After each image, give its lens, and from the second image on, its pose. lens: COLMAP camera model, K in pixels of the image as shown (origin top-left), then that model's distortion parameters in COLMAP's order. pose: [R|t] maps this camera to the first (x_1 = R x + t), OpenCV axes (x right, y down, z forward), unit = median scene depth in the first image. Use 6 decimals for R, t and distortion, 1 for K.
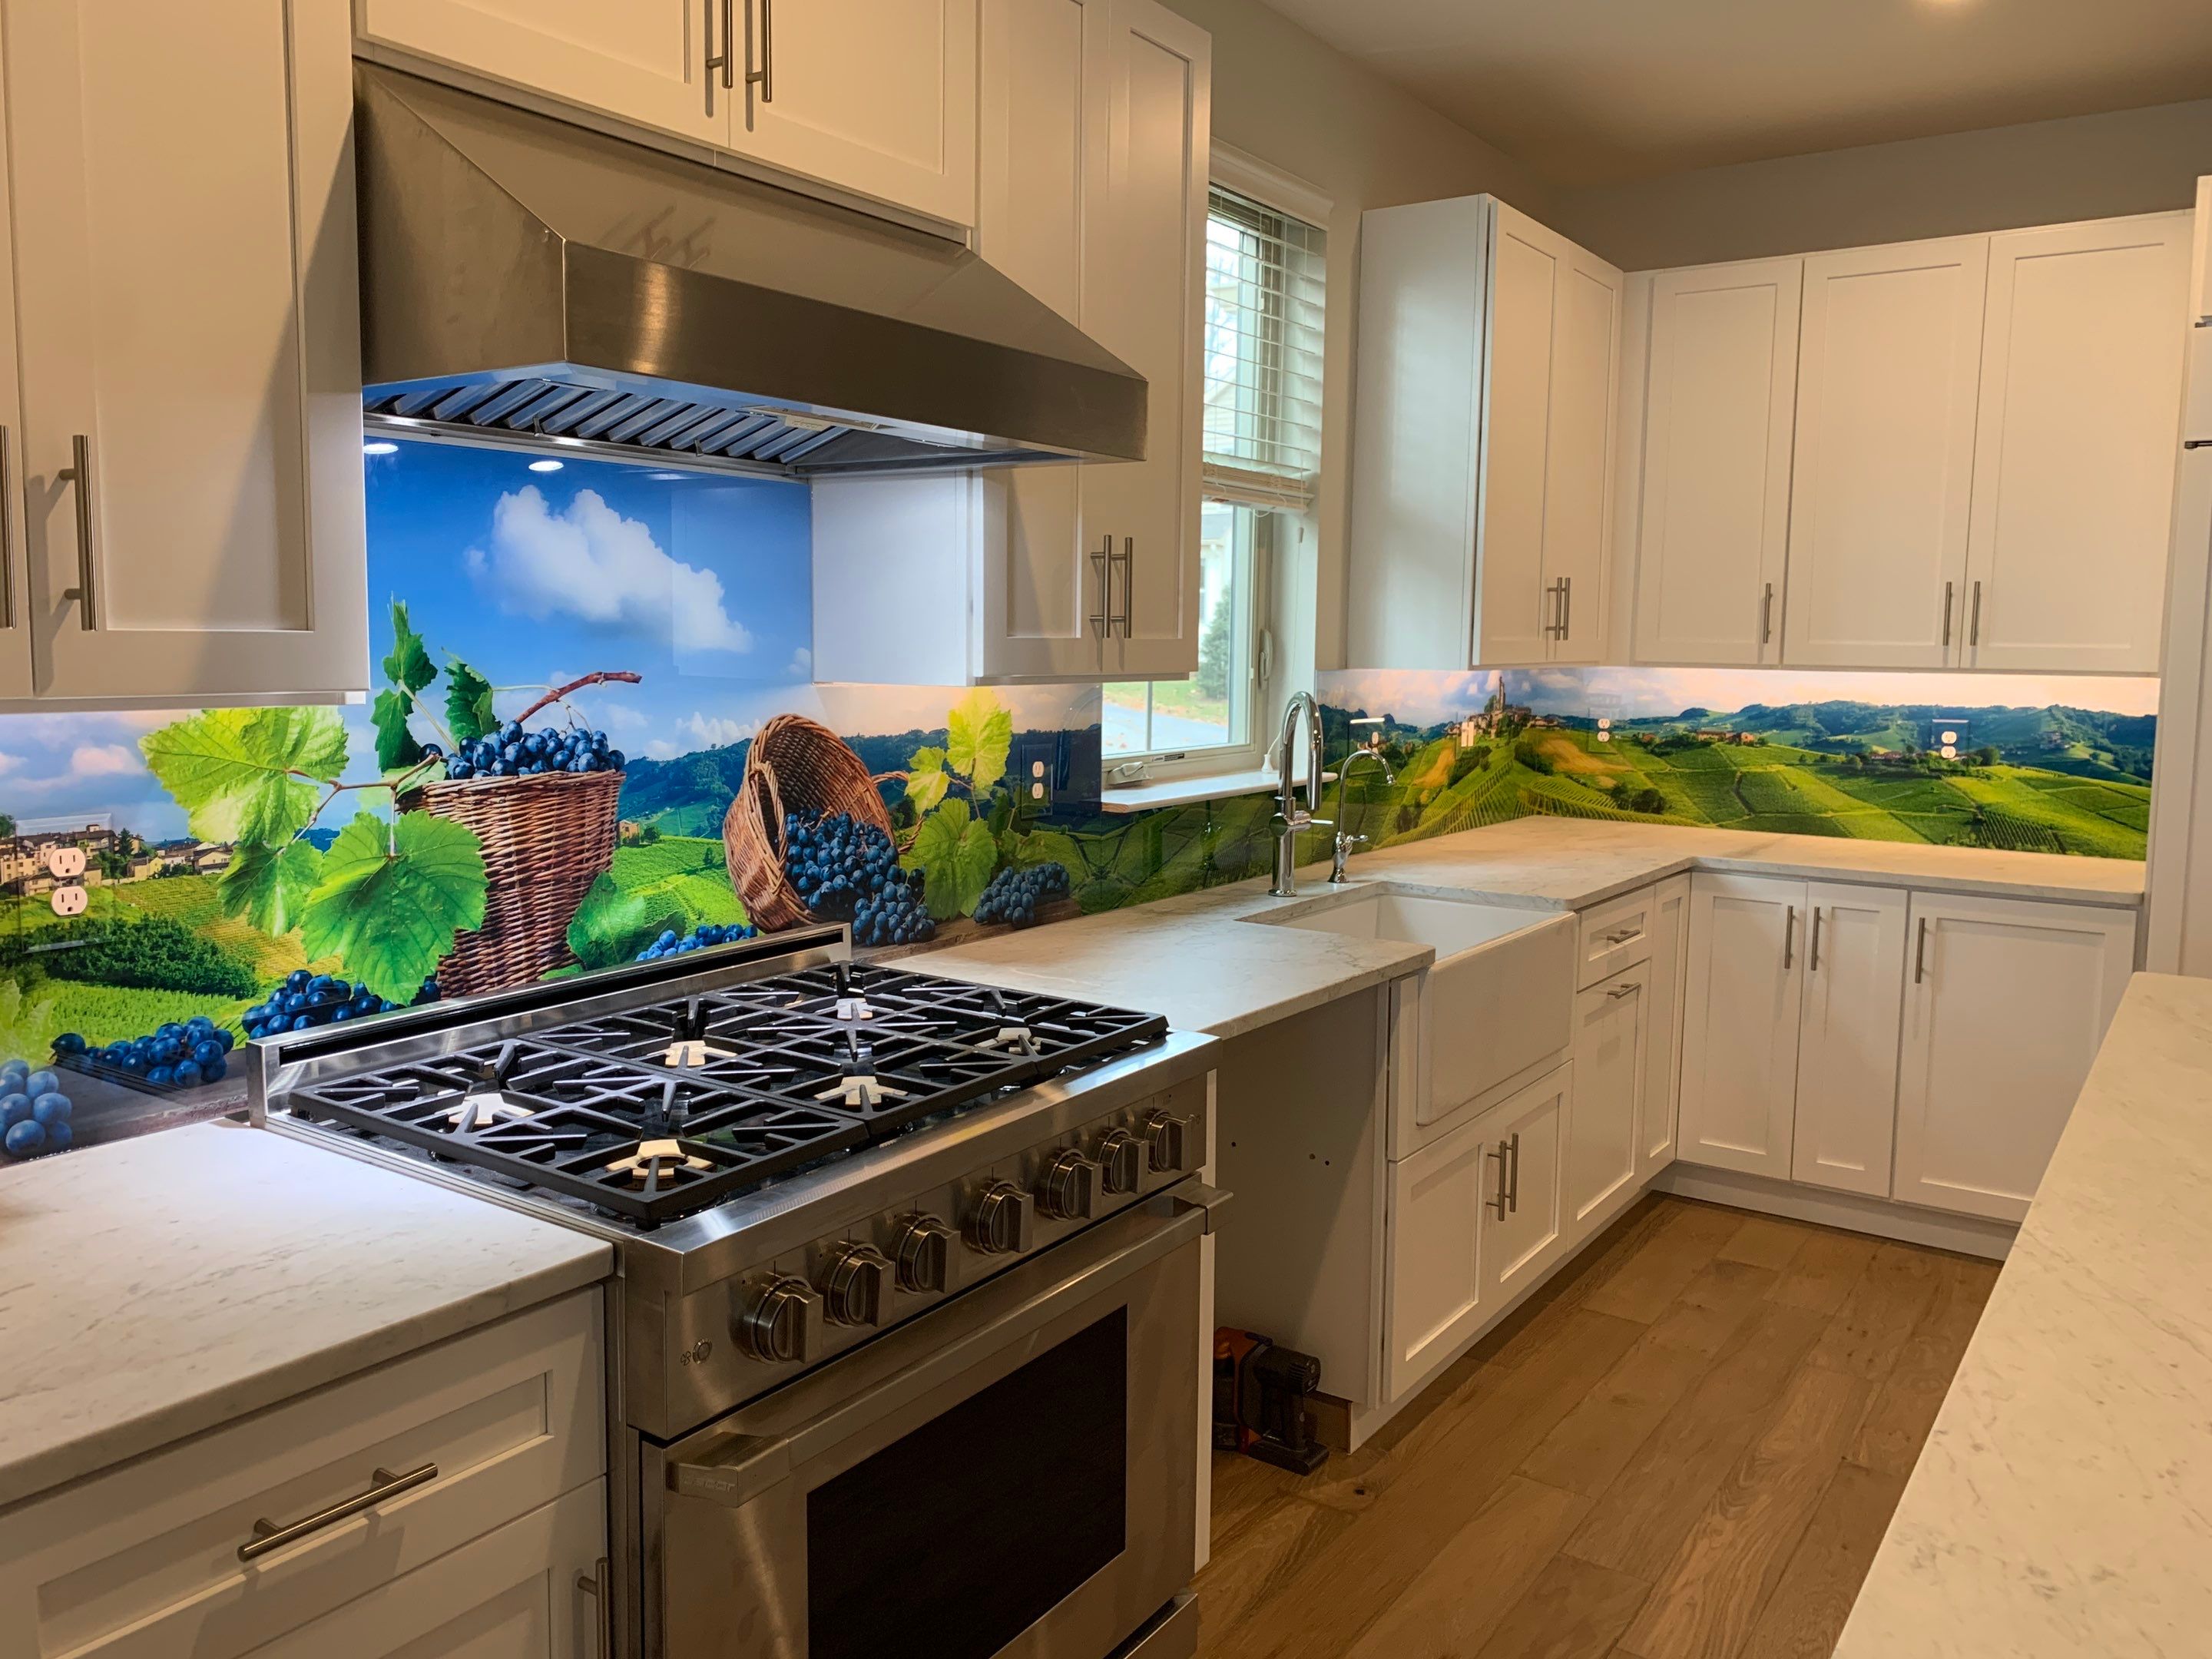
lens RADIAL K [[1678.7, 0, 1086.5], [0, 1678.7, 809.6], [0, 0, 1]] dist [0.064643, -0.087047]
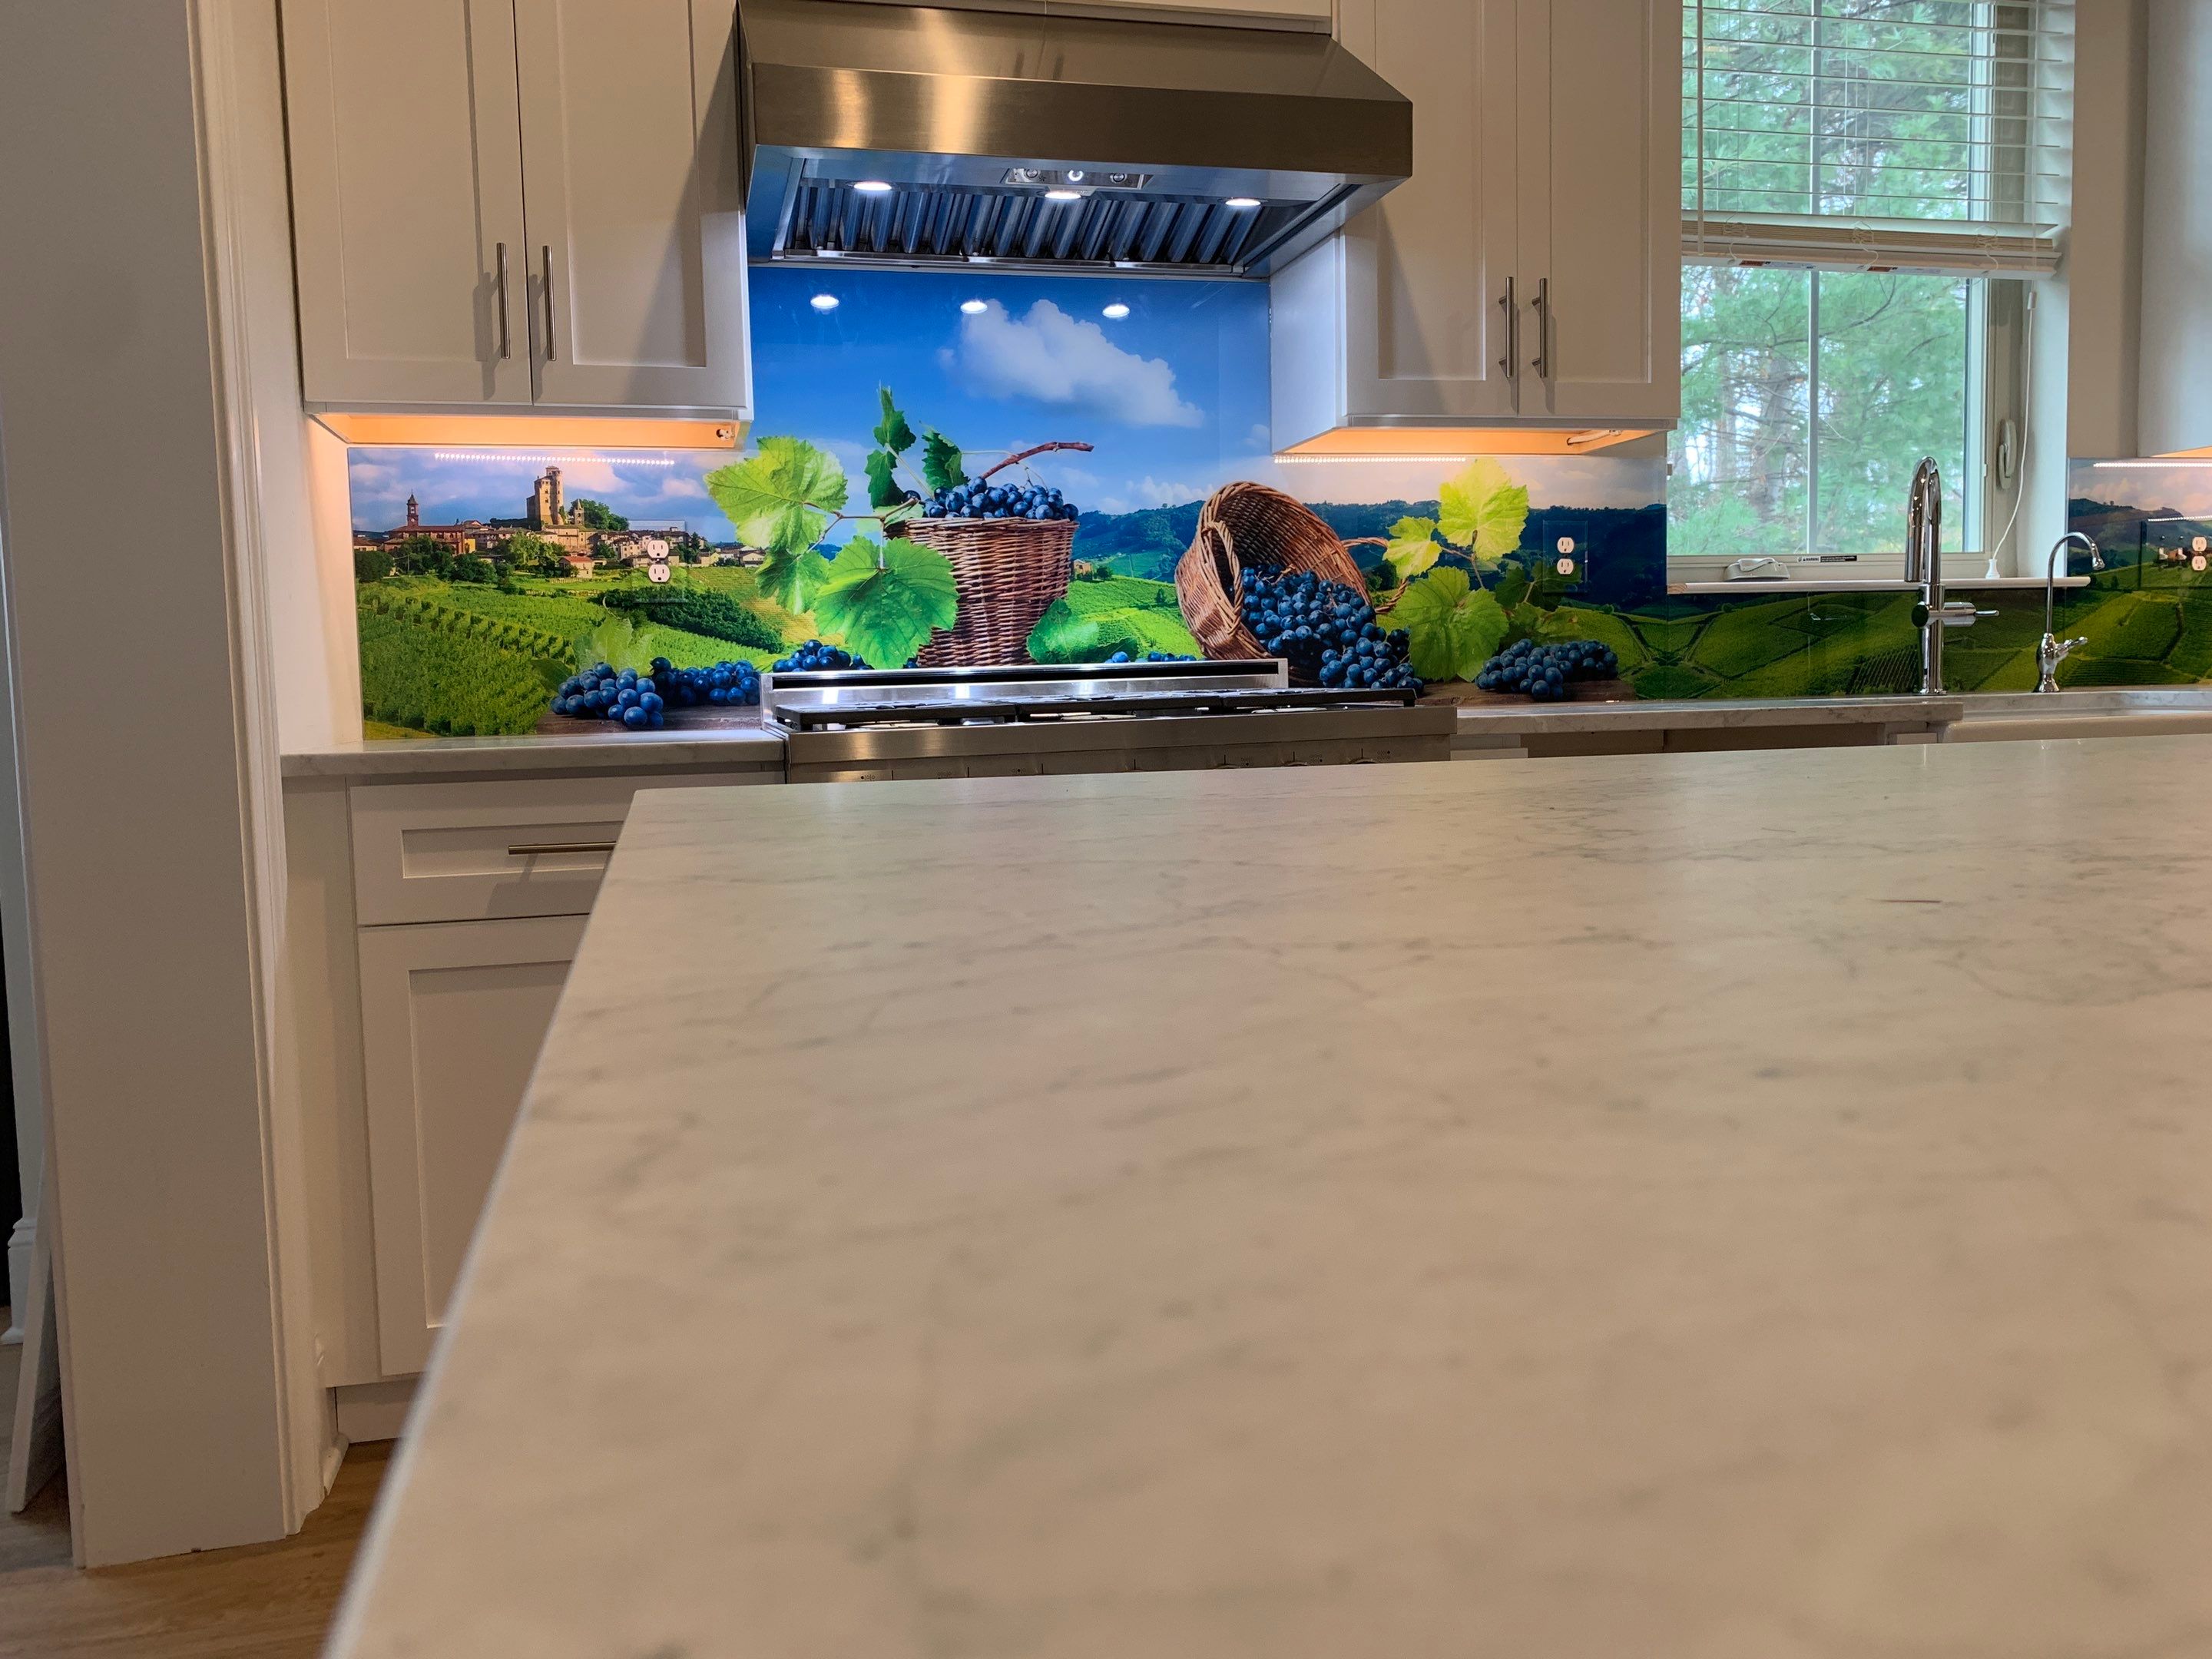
lens RADIAL K [[1678.7, 0, 1086.5], [0, 1678.7, 827.0], [0, 0, 1]] dist [0.064643, -0.087047]
pose [[0.750521, 0.026781, -0.660303, 0.529374], [-0.035424, 0.999372, 0.000270, 0.190510], [0.659896, 0.023188, 0.750999, 0.042907]]
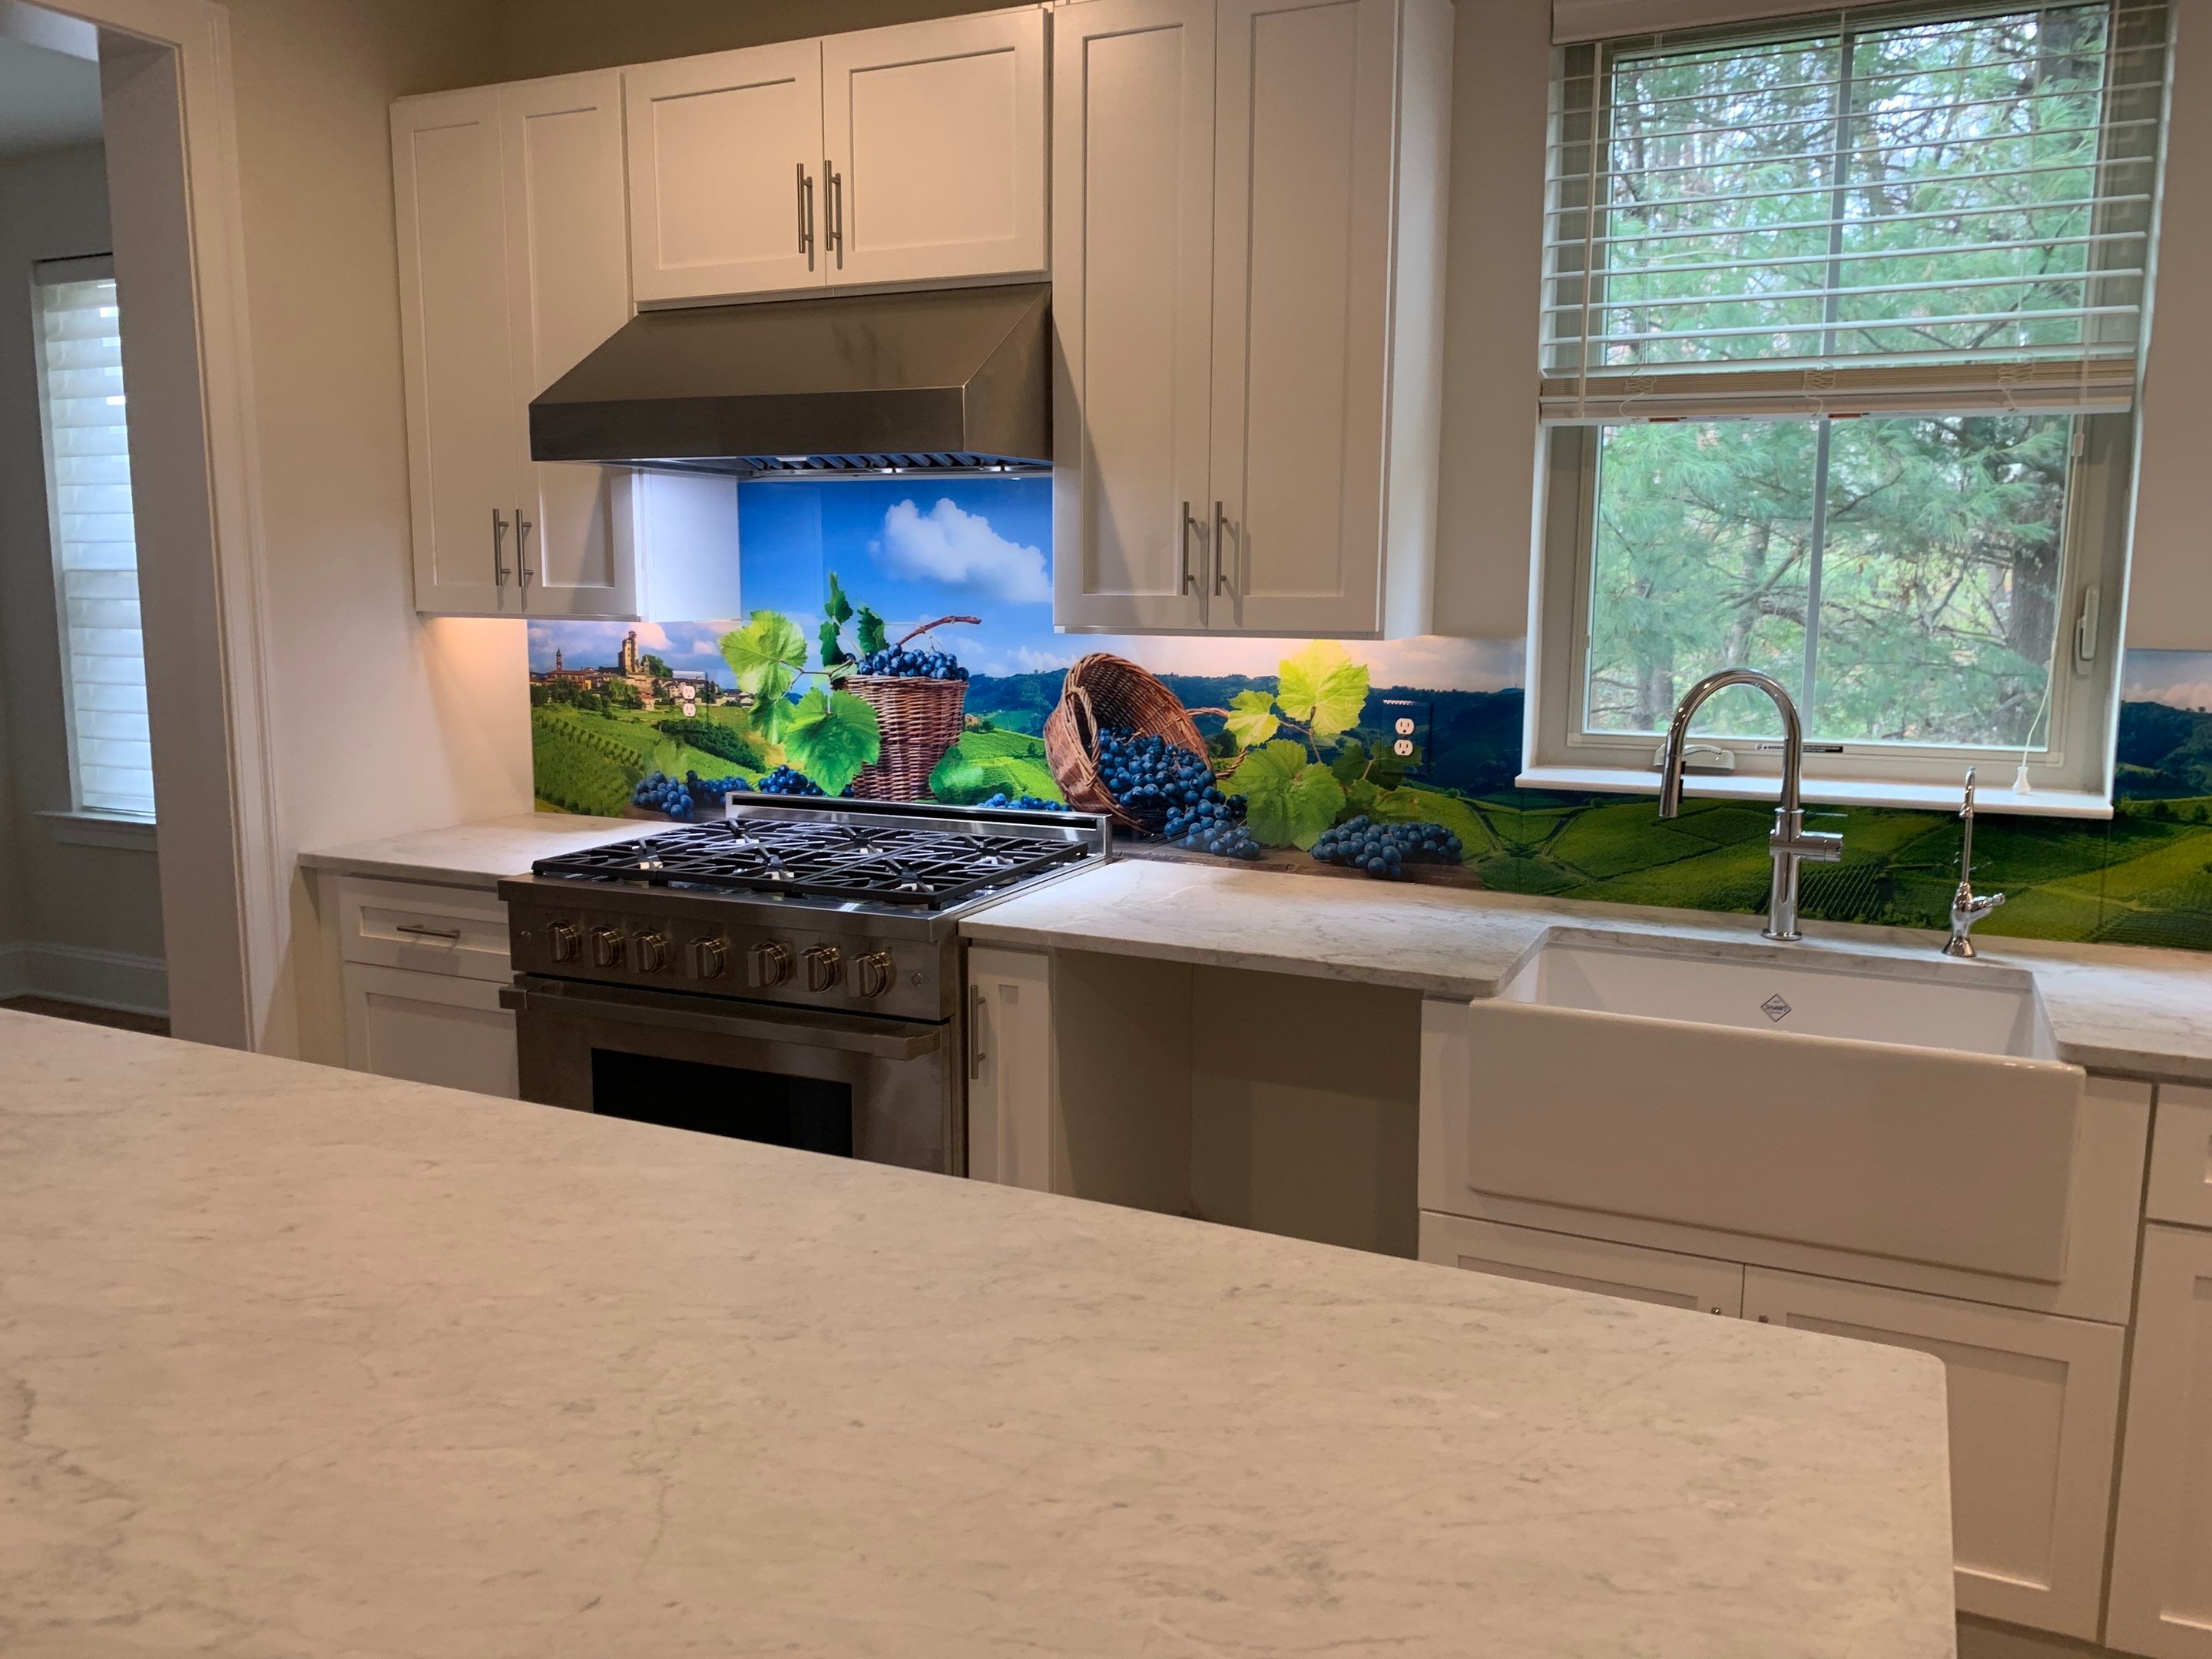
lens RADIAL K [[1678.7, 0, 1129.2], [0, 1678.7, 821.5], [0, 0, 1]] dist [0.064643, -0.087047]
pose [[0.178018, 0.138798, -0.974189, 1.131564], [-0.104836, 0.987043, 0.121472, -0.088467], [0.978427, 0.080506, 0.190262, 0.783491]]
